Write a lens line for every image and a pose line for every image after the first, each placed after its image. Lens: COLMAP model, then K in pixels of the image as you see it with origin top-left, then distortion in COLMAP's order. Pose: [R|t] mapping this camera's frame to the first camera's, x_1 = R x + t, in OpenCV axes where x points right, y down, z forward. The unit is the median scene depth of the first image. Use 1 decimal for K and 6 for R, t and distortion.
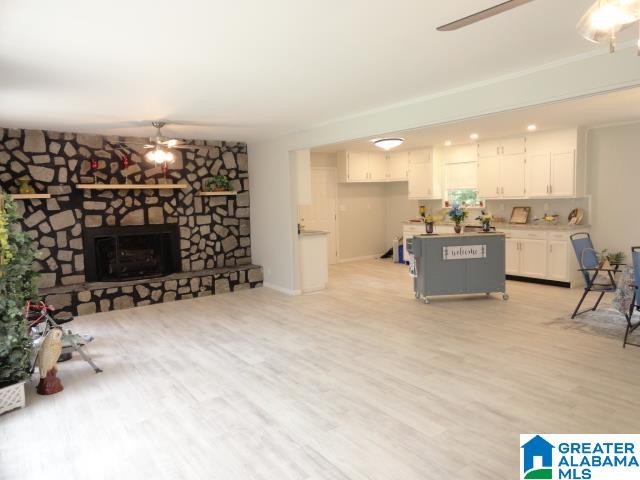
lens RADIAL K [[442.4, 0, 320.0], [0, 442.4, 240.0], [0, 0, 1]] dist [0.002117, 0.000964]
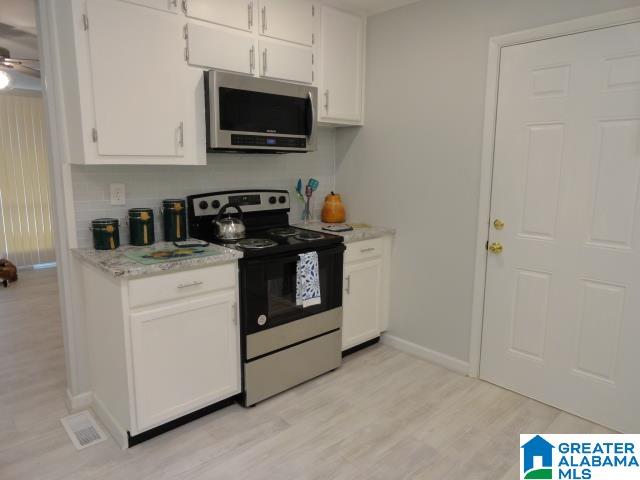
lens RADIAL K [[441.7, 0, 320.0], [0, 441.7, 240.0], [0, 0, 1]] dist [-0.001788, 0.000316]
pose [[0.122035, 0.205129, -0.971097, 0.313286], [-0.106874, 0.975437, 0.192615, -0.107972], [0.986755, 0.080280, 0.140961, 1.147889]]
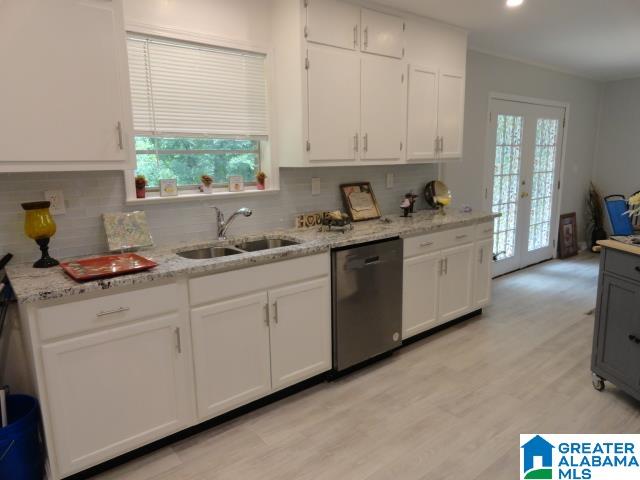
lens RADIAL K [[441.7, 0, 320.0], [0, 441.7, 240.0], [0, 0, 1]] dist [-0.001788, 0.000316]
pose [[-0.049847, -0.156210, 0.986465, 0.005649], [0.113635, 0.980392, 0.160991, -0.109680], [-0.992271, 0.120122, -0.031119, 1.228509]]
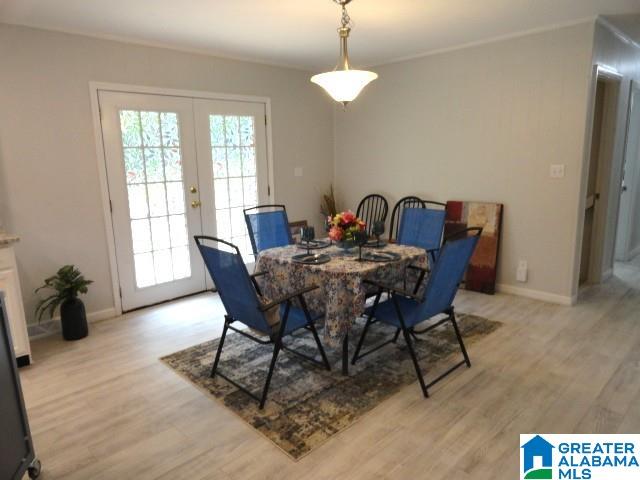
lens RADIAL K [[441.7, 0, 320.0], [0, 441.7, 240.0], [0, 0, 1]] dist [-0.001788, 0.000316]
pose [[-0.160001, -0.156973, 0.974556, 0.085889], [0.124384, 0.976200, 0.177659, -0.064352], [-0.979249, 0.149645, -0.136668, 0.749916]]
